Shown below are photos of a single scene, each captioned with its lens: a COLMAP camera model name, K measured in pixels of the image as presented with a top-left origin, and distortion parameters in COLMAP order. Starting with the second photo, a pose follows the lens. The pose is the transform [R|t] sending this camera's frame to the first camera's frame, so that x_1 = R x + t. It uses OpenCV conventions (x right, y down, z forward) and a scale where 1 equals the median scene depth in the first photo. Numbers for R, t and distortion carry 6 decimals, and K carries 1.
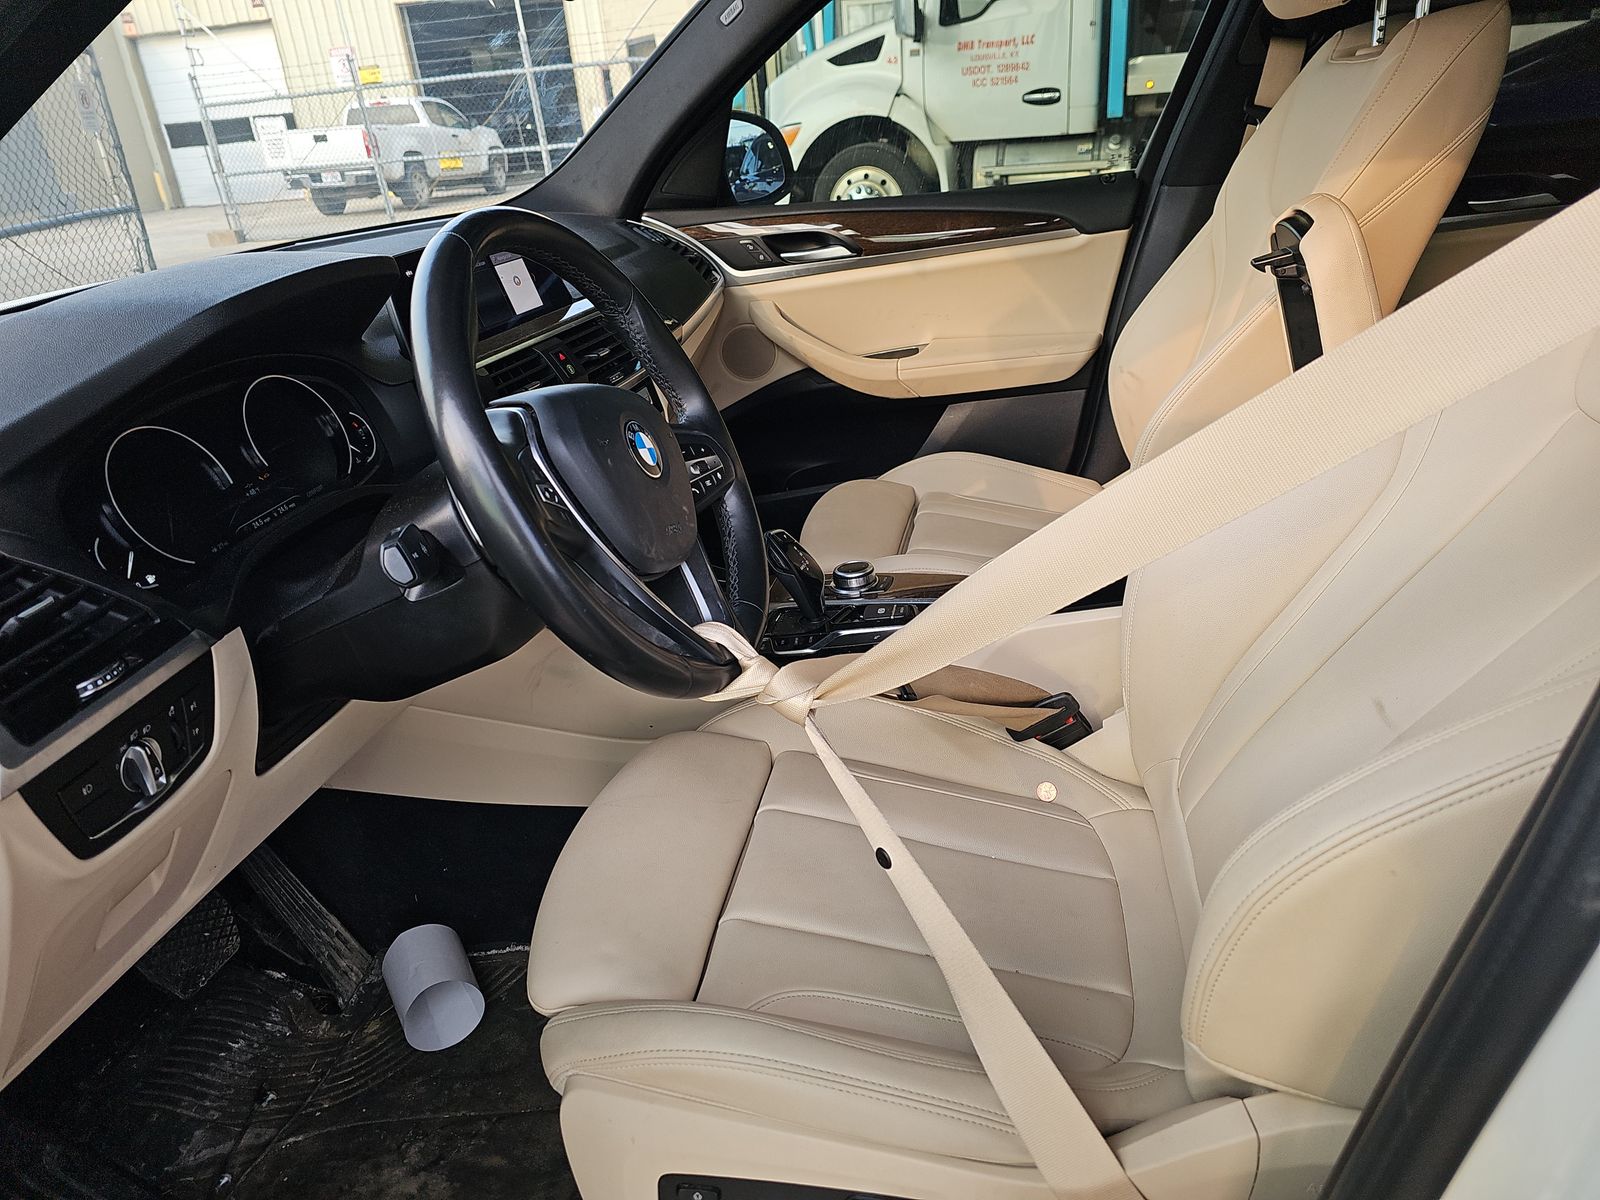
lens RADIAL K [[1075.6, 0, 800.0], [0, 1075.6, 600.0], [0, 0, 1]] dist [0.016233, -0.003366]
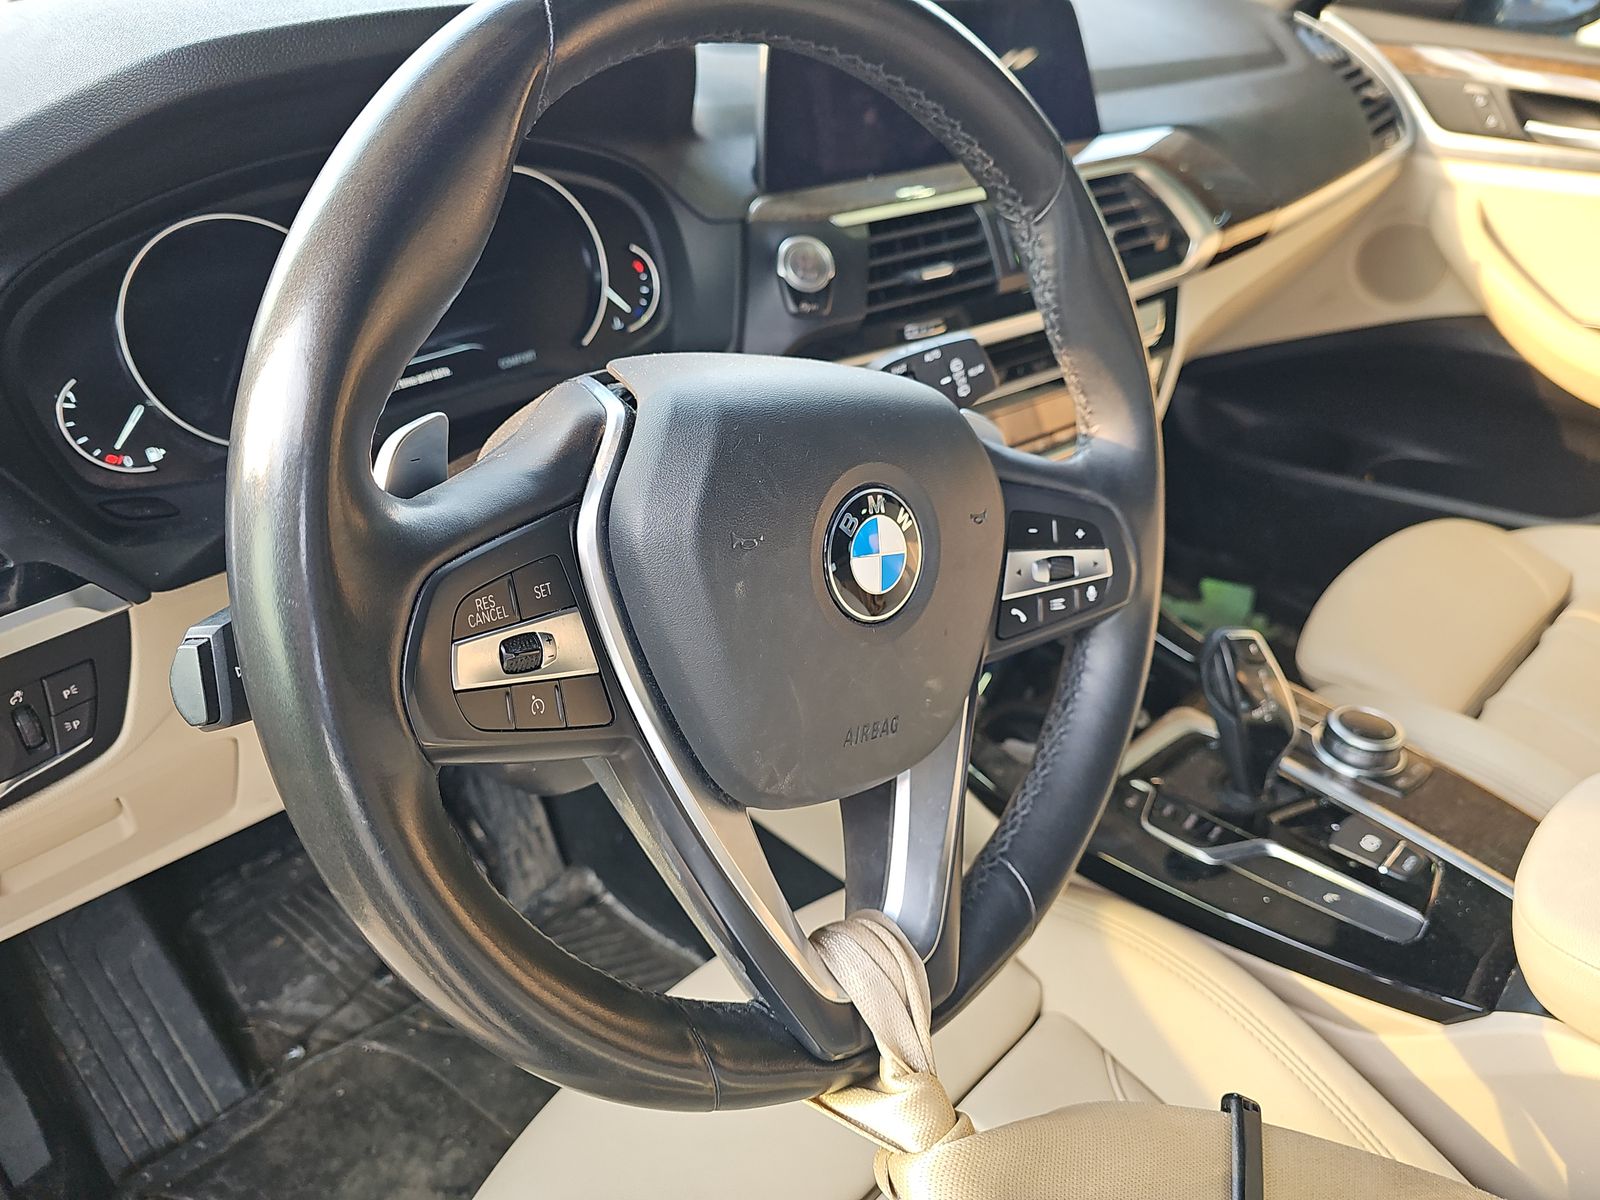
lens RADIAL K [[1024.3, 0, 838.1], [0, 1024.3, 547.5], [0, 0, 1]] dist [0.001100, -0.003140]
pose [[0.806249, 0.407774, -0.428582, 0.019499], [-0.329488, 0.911235, 0.247160, -0.170729], [0.491324, -0.058059, 0.869039, 0.429860]]
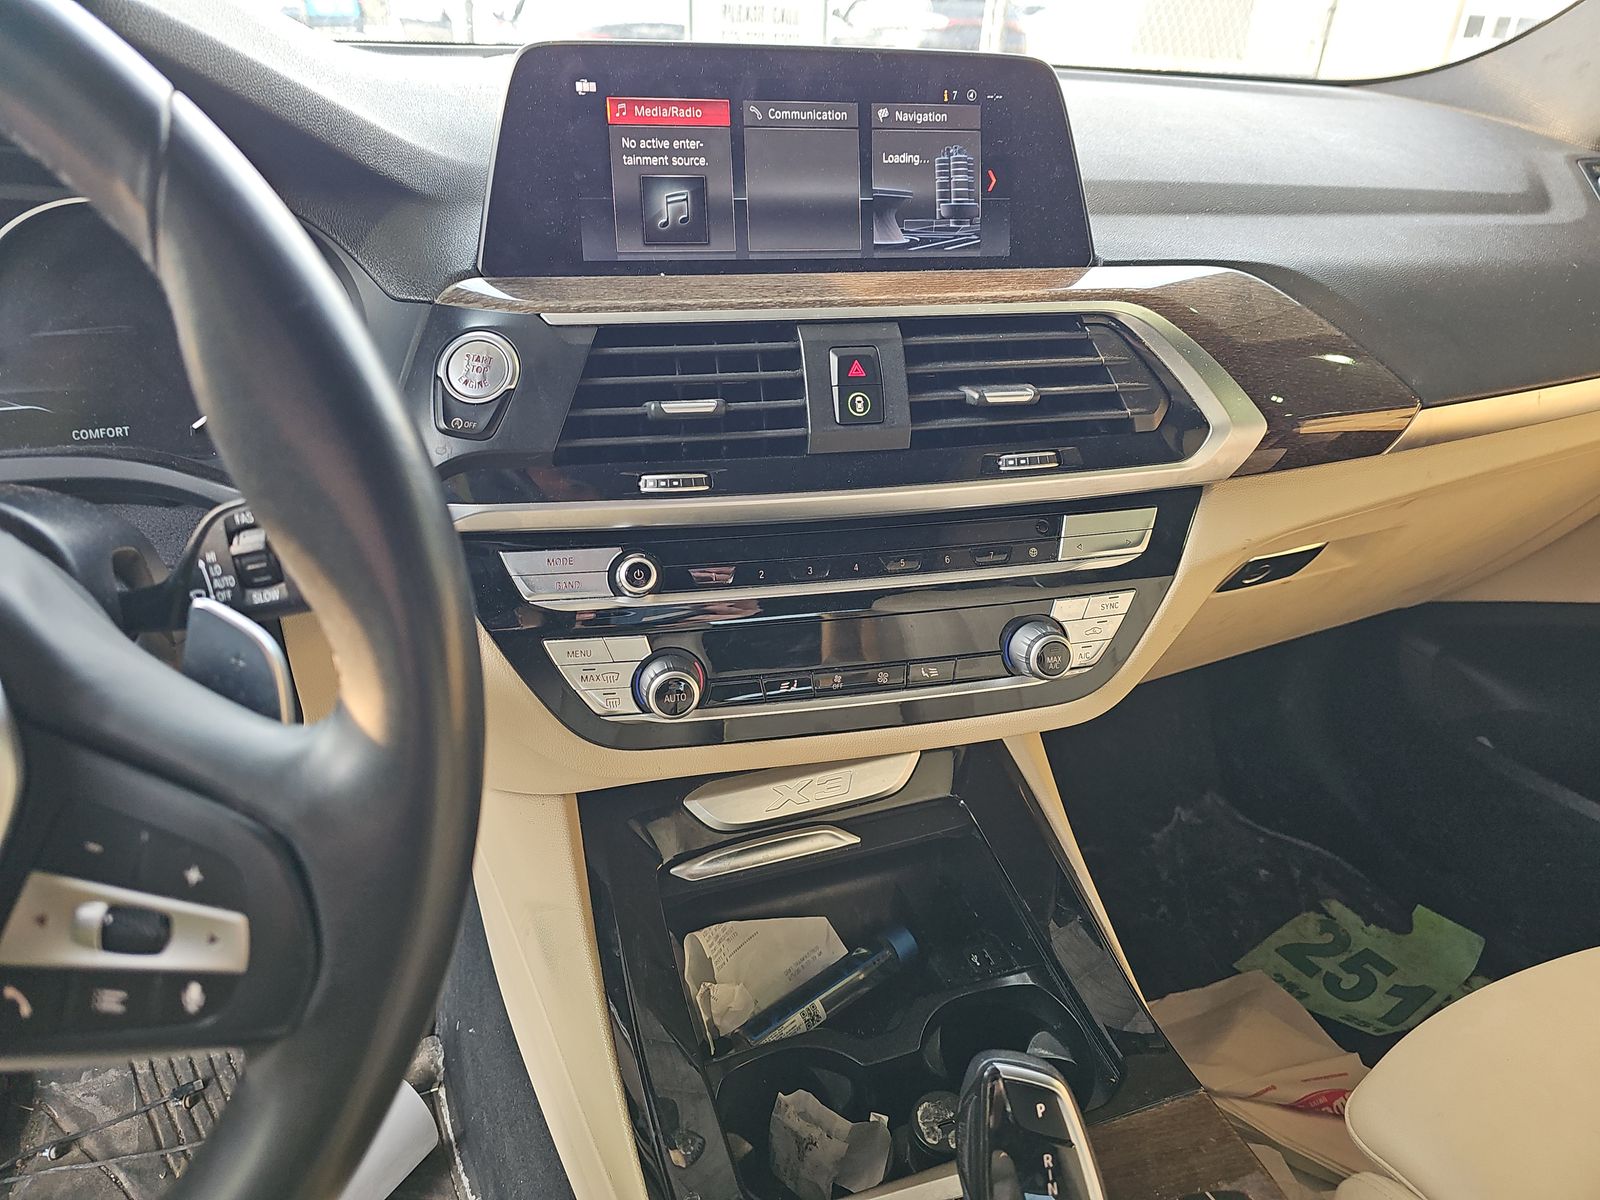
lens RADIAL K [[1024.3, 0, 838.1], [0, 1024.3, 547.5], [0, 0, 1]] dist [0.001100, -0.003140]
pose [[0.526821, 0.467995, -0.709535, 0.093791], [-0.429279, 0.866981, 0.253109, -0.258432], [0.733607, 0.171245, 0.657644, 0.719658]]
